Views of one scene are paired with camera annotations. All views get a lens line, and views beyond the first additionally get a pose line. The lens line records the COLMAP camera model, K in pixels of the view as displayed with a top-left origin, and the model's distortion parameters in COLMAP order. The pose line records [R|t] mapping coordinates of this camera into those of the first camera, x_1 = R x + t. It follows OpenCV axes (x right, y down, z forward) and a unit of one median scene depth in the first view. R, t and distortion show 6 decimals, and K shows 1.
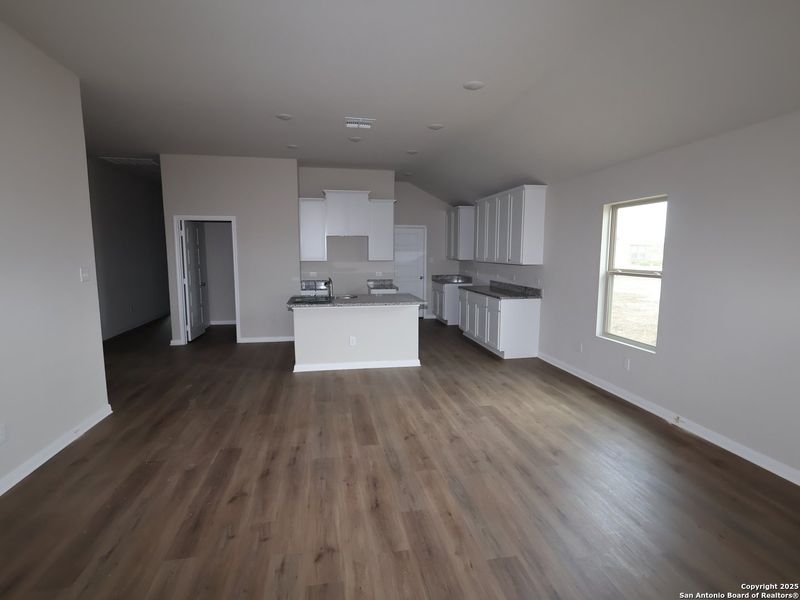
lens RADIAL K [[418.8, 0, 400.8], [0, 418.8, 302.5], [0, 0, 1]] dist [-0.004190, -0.001542]
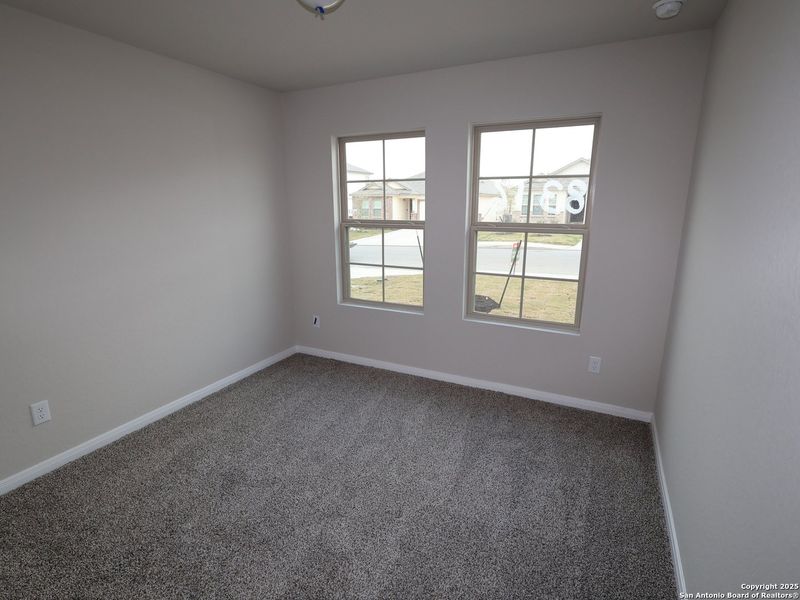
lens RADIAL K [[418.8, 0, 405.0], [0, 418.8, 296.2], [0, 0, 1]] dist [-0.004190, -0.001542]
pose [[0.604235, -0.181510, 0.775857, -0.079642], [0.098978, 0.983265, 0.152949, -0.046671], [-0.790635, -0.015624, 0.612089, 0.408061]]
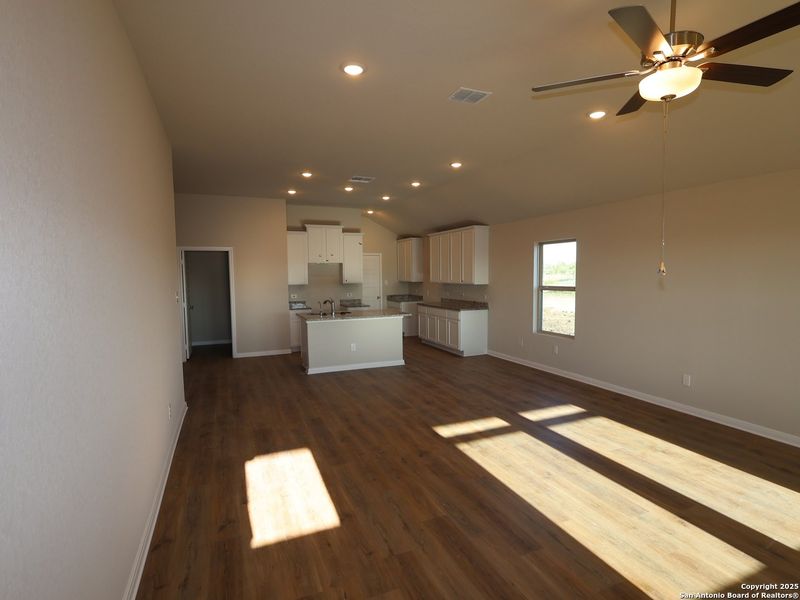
lens RADIAL K [[418.8, 0, 400.3], [0, 418.8, 303.5], [0, 0, 1]] dist [-0.004190, -0.001542]
pose [[0.976692, -0.027549, 0.212872, -0.278102], [0.038655, 0.998090, -0.048187, 0.031271], [-0.211137, 0.055293, 0.975891, -0.303876]]
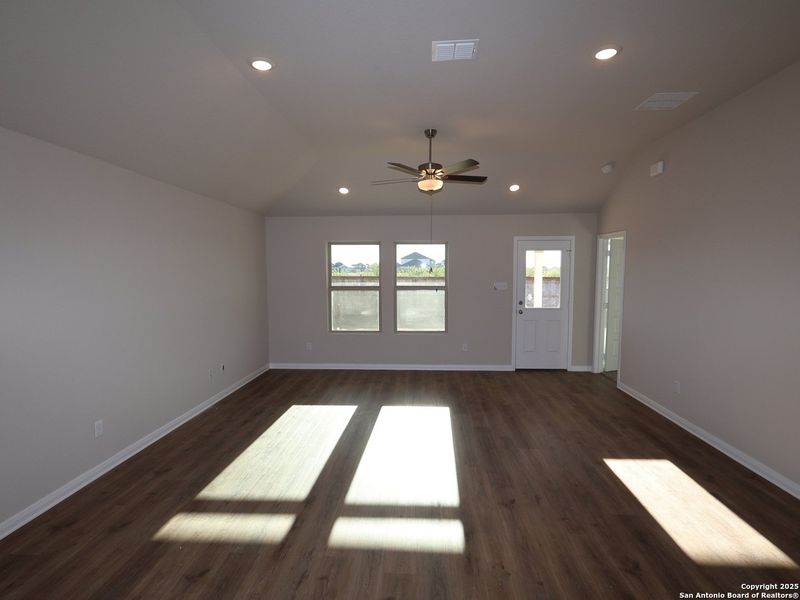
lens RADIAL K [[418.8, 0, 401.2], [0, 418.8, 299.7], [0, 0, 1]] dist [-0.004190, -0.001542]
pose [[-0.971160, -0.015226, 0.237940, -0.069957], [0.031251, 0.981220, 0.190343, -0.133864], [-0.236370, 0.192289, -0.952446, 0.999752]]
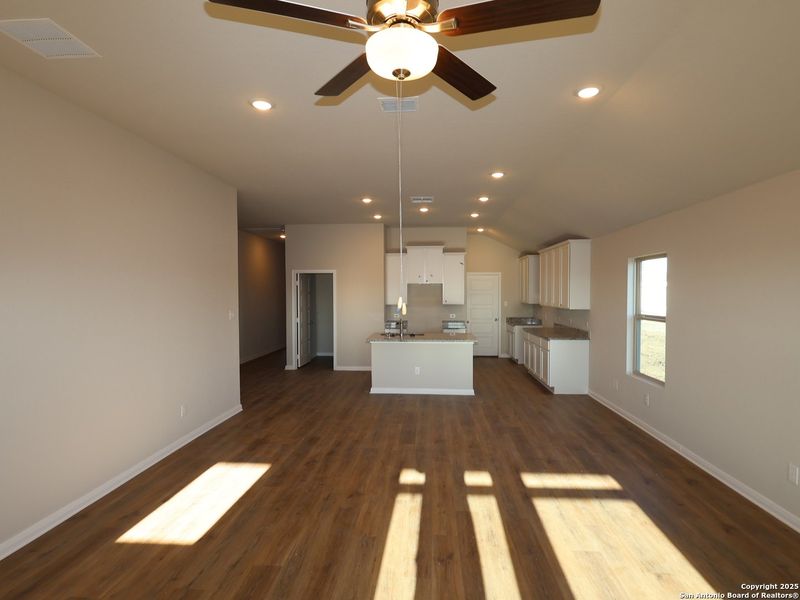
lens RADIAL K [[418.8, 0, 401.1], [0, 418.8, 303.0], [0, 0, 1]] dist [-0.004190, -0.001542]
pose [[0.967115, 0.002656, -0.254326, 0.172550], [-0.027230, 0.995280, -0.093150, 0.011809], [0.252879, 0.097012, 0.962622, -0.240420]]
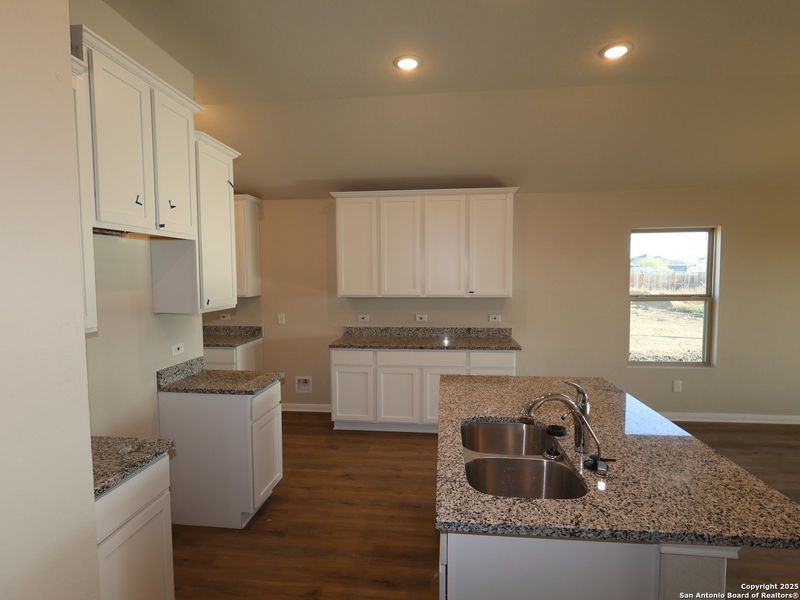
lens RADIAL K [[418.8, 0, 399.7], [0, 418.8, 304.4], [0, 0, 1]] dist [-0.004190, -0.001542]
pose [[0.287057, -0.073449, 0.955093, -0.563161], [0.125841, 0.991307, 0.038411, -0.161268], [-0.949612, 0.109164, 0.293805, 1.208622]]
